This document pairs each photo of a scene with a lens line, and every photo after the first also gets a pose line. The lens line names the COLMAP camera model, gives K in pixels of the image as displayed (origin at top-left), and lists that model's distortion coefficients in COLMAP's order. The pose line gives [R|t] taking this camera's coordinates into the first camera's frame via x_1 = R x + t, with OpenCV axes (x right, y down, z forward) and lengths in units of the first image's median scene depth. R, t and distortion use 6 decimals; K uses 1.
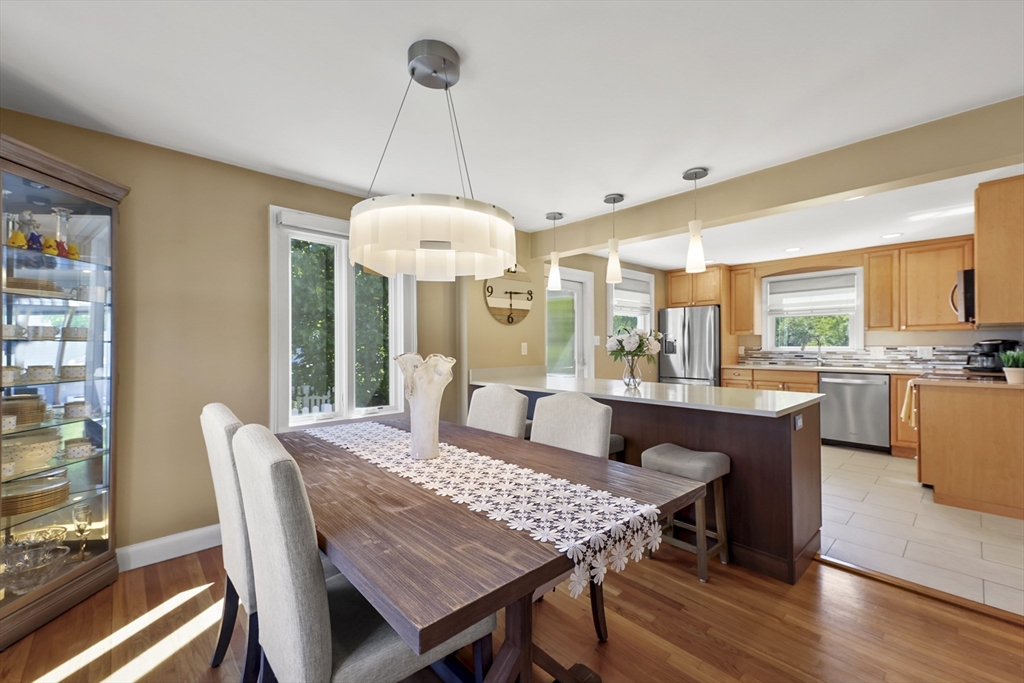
lens RADIAL K [[407.5, 0, 515.0], [0, 407.5, 345.7], [0, 0, 1]] dist [0.014952, -0.000378]
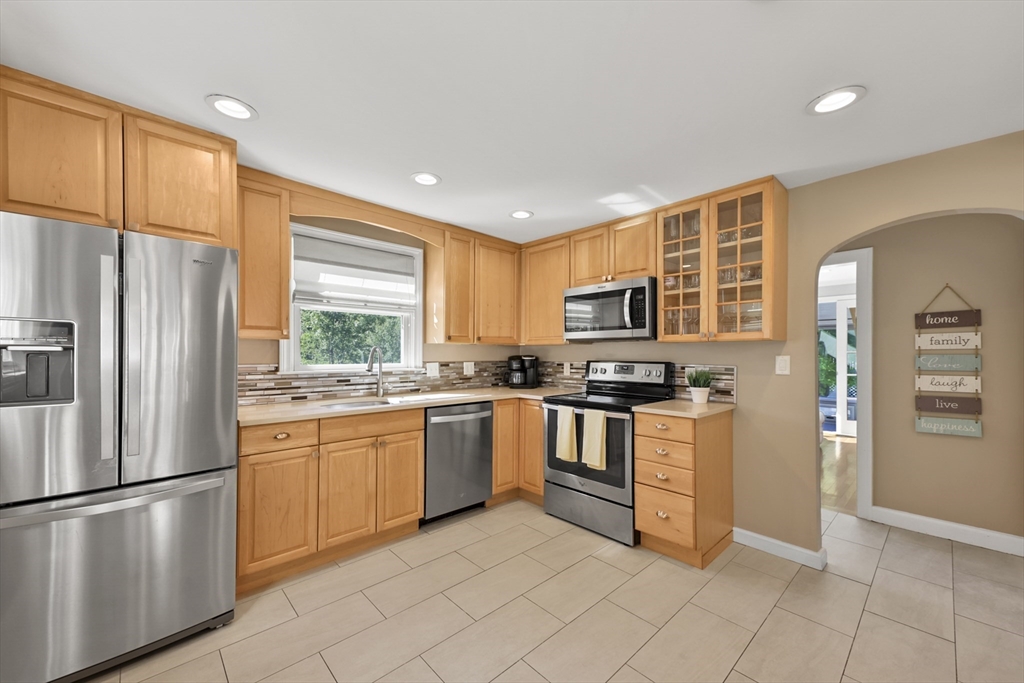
lens RADIAL K [[398.6, 0, 497.0], [0, 398.6, 352.5], [0, 0, 1]] dist [0.020003, 0.000008]
pose [[0.002401, 0.006185, 0.999978, 0.160825], [-0.003400, 0.999975, -0.006177, -0.011845], [-0.999991, -0.003385, 0.002422, 0.858131]]
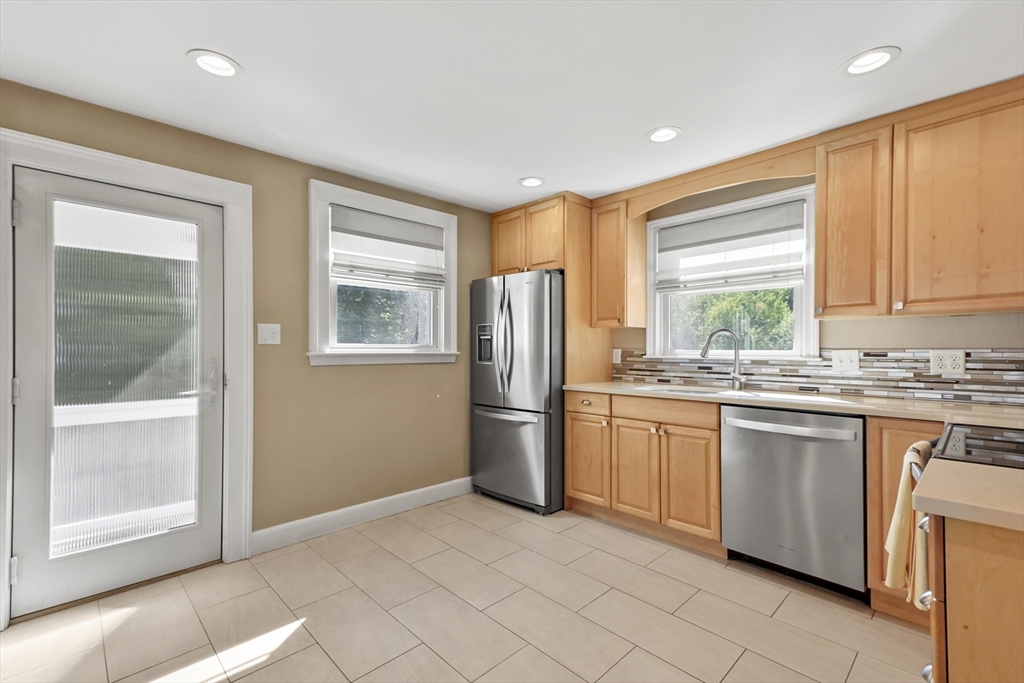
lens RADIAL K [[444.0, 0, 507.9], [0, 444.0, 348.7], [0, 0, 1]] dist [0.024229, 0.000419]
pose [[0.999684, 0.005483, 0.024549, 0.466156], [-0.005479, 0.999985, -0.000239, 0.002379], [-0.024550, 0.000104, 0.999699, 0.480409]]
